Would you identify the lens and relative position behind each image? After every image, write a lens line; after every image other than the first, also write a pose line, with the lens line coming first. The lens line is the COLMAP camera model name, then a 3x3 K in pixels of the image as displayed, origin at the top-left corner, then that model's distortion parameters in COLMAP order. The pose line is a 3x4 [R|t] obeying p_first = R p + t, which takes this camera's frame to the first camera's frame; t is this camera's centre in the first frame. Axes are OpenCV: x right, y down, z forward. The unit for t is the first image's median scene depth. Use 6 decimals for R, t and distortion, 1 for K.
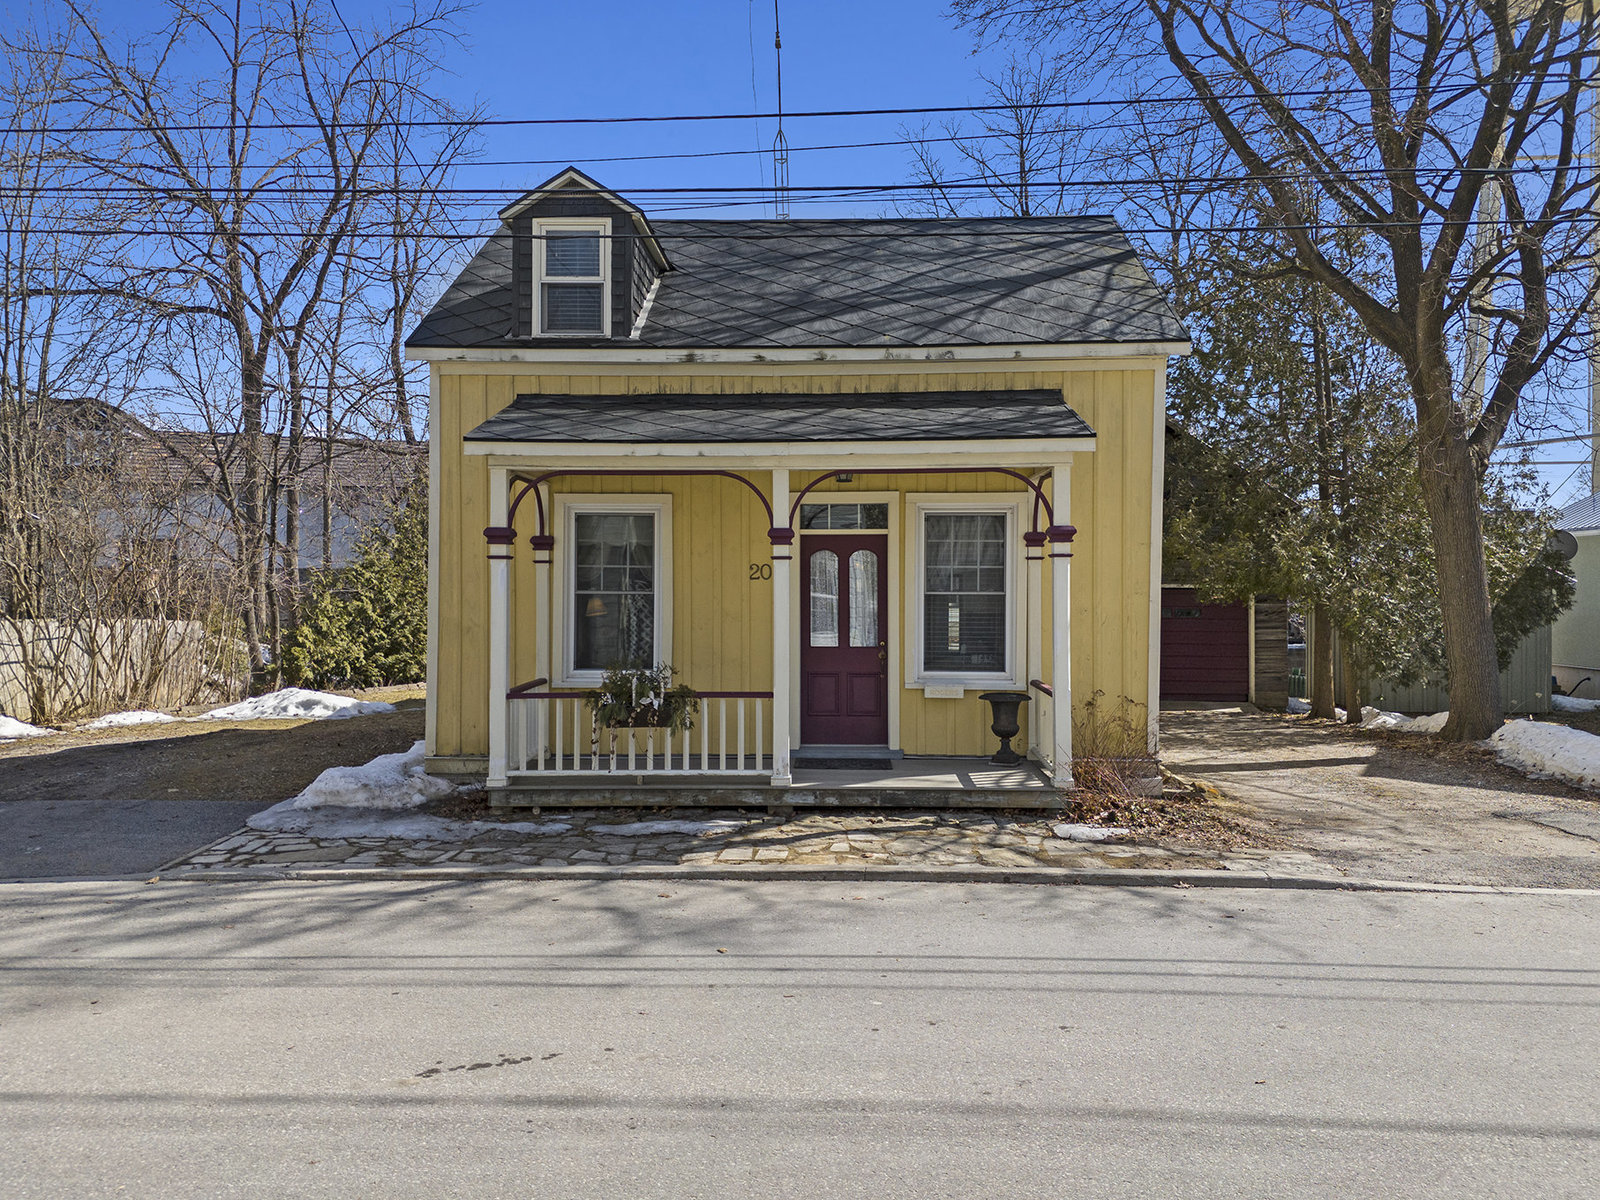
lens RADIAL K [[1169.7, 0, 800.0], [0, 1169.7, 599.0], [0, 0, 1]] dist [0.053646, -0.040587]
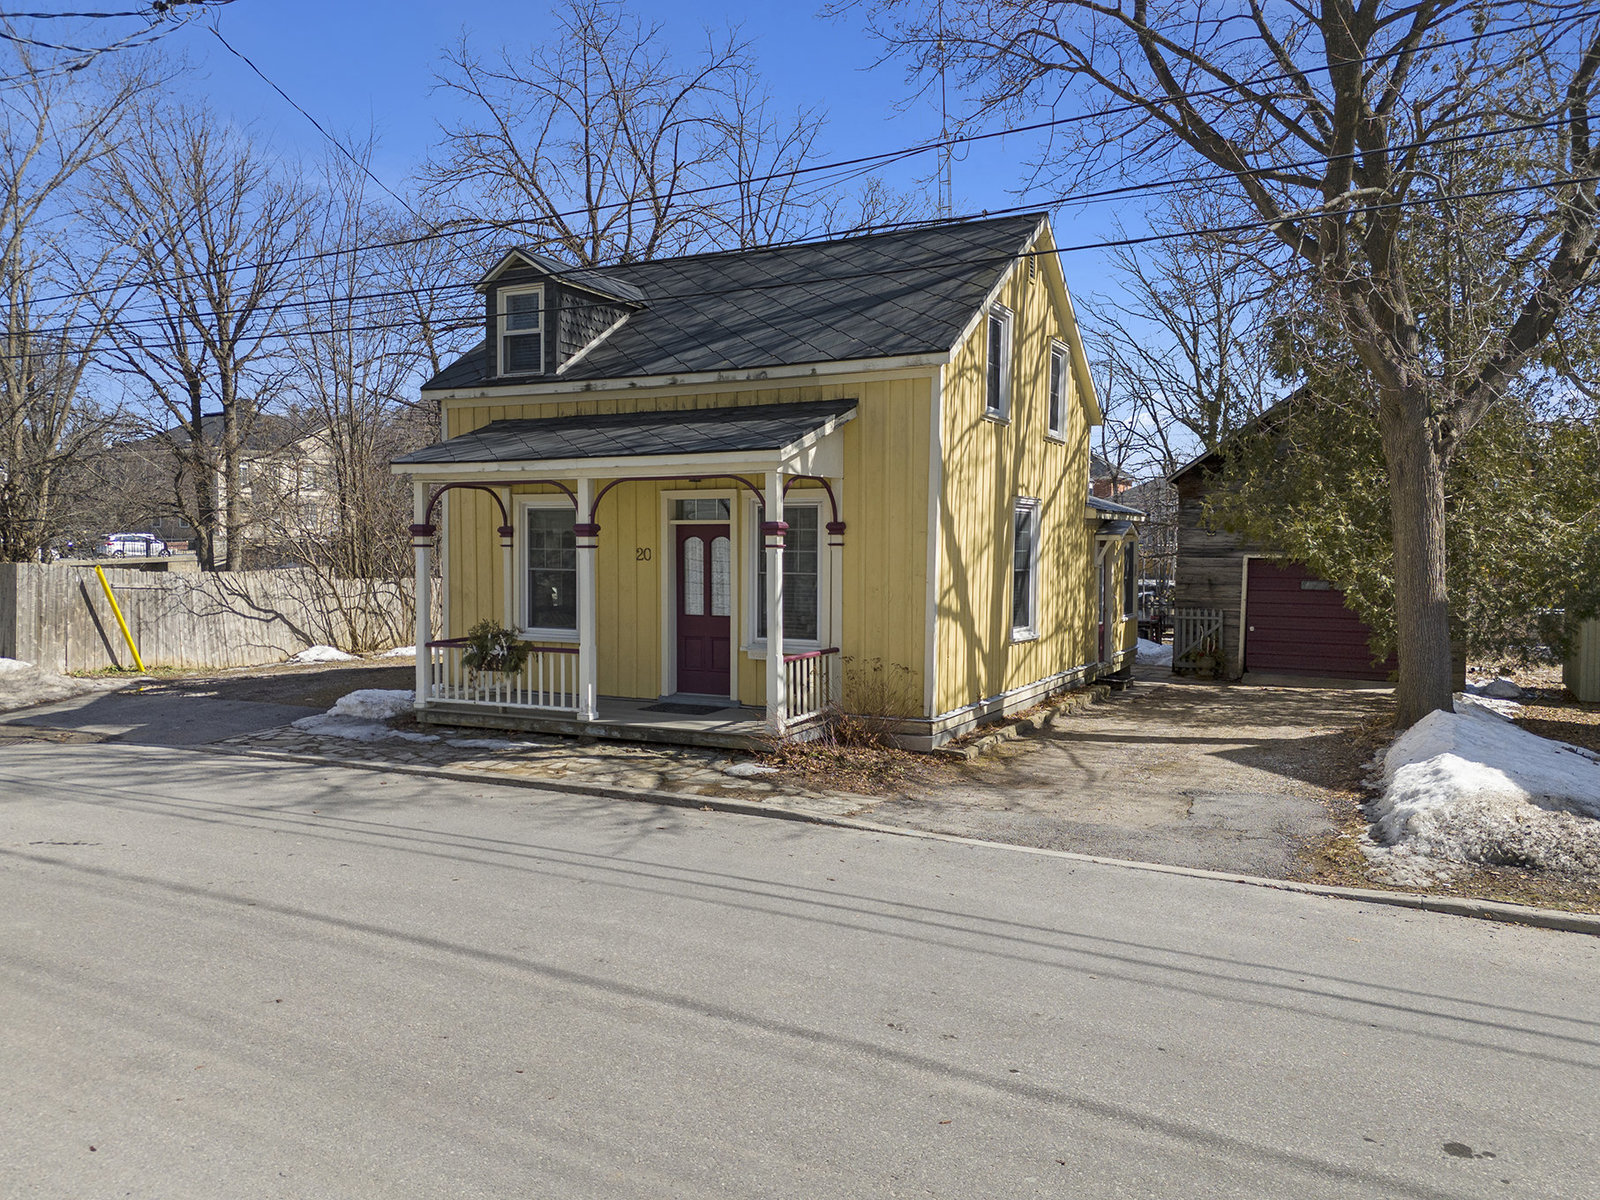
lens RADIAL K [[1169.7, 0, 812.7], [0, 1169.7, 595.9], [0, 0, 1]] dist [0.053646, -0.040587]
pose [[0.909777, 0.019481, -0.414640, 0.675810], [-0.004400, 0.999295, 0.037294, -0.027023], [0.415074, -0.032105, 0.909221, -0.075922]]
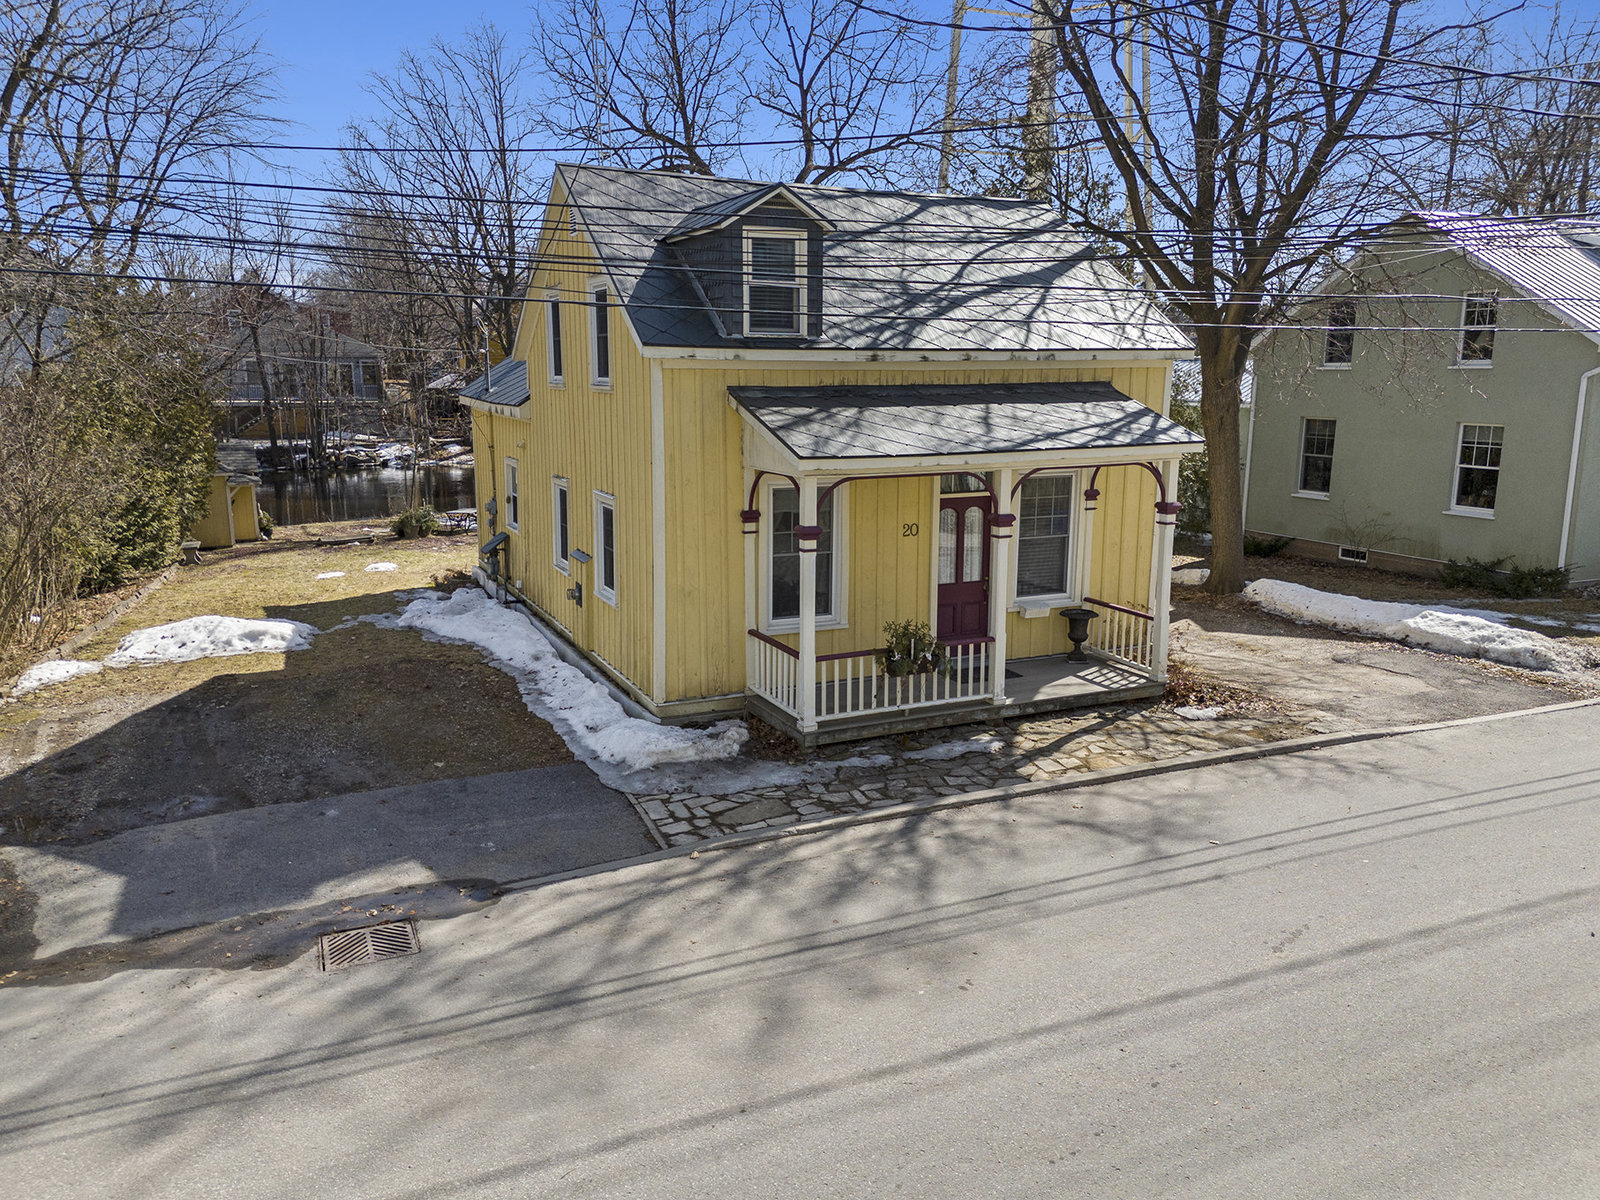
lens RADIAL K [[1169.7, 0, 791.7], [0, 1169.7, 603.4], [0, 0, 1]] dist [0.053646, -0.040587]
pose [[0.894831, -0.088096, 0.437625, -0.723557], [0.005118, 0.982294, 0.187274, -0.186369], [-0.446375, -0.165339, 0.879439, -0.057622]]
